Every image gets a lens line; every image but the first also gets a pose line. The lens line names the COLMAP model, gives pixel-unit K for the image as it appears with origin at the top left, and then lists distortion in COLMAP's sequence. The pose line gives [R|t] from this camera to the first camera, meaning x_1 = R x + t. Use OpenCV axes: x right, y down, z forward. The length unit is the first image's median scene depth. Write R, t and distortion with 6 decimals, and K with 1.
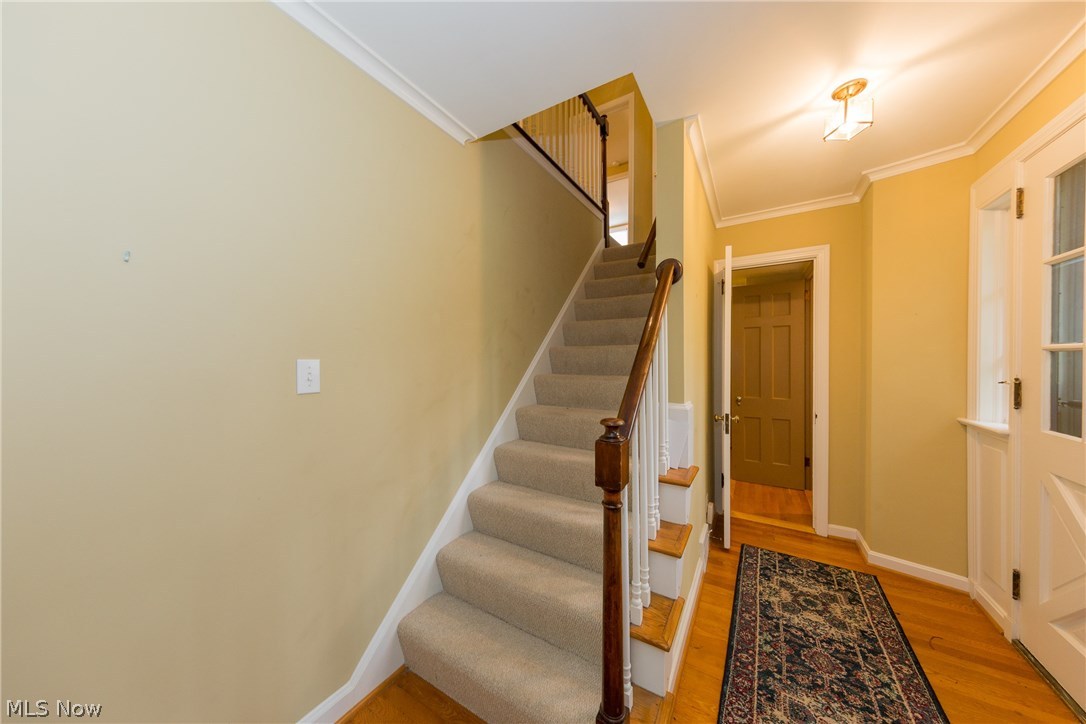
lens RADIAL K [[348.8, 0, 543.0], [0, 348.8, 362.0], [0, 0, 1]] dist [0.000662, 0.000010]
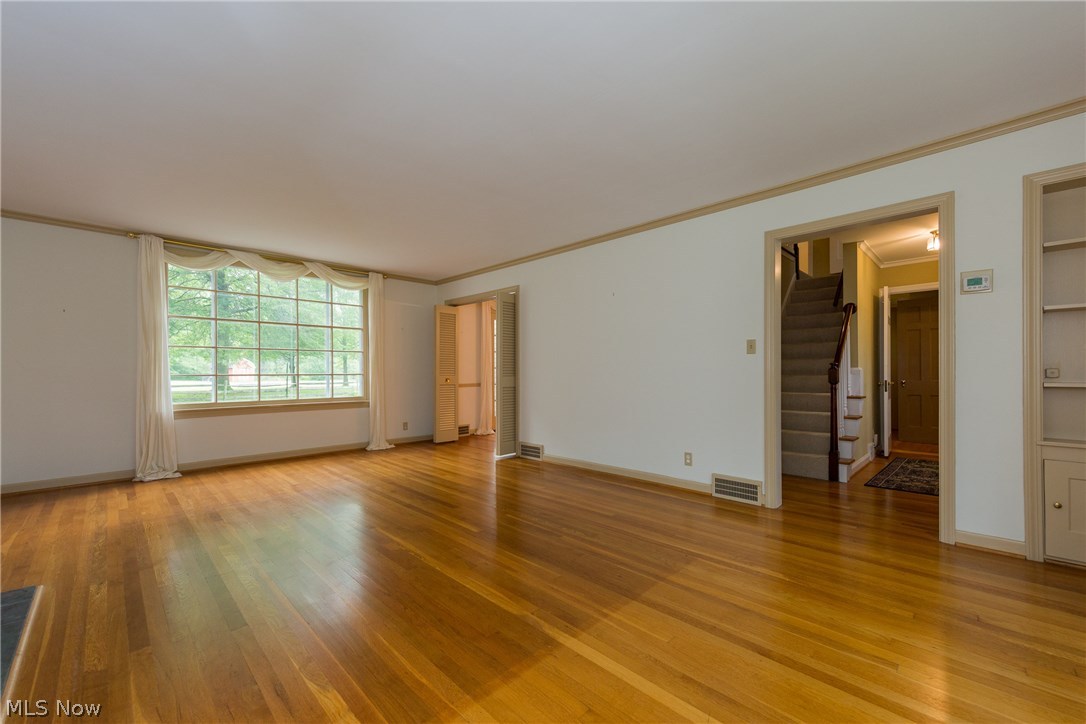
lens RADIAL K [[432.8, 0, 543.0], [0, 432.8, 373.6], [0, 0, 1]] dist [-0.002113, -0.000160]
pose [[0.971143, -0.002995, -0.238480, -0.778821], [0.001630, 0.999981, -0.005921, 0.151762], [0.238493, 0.005361, 0.971129, -1.886149]]
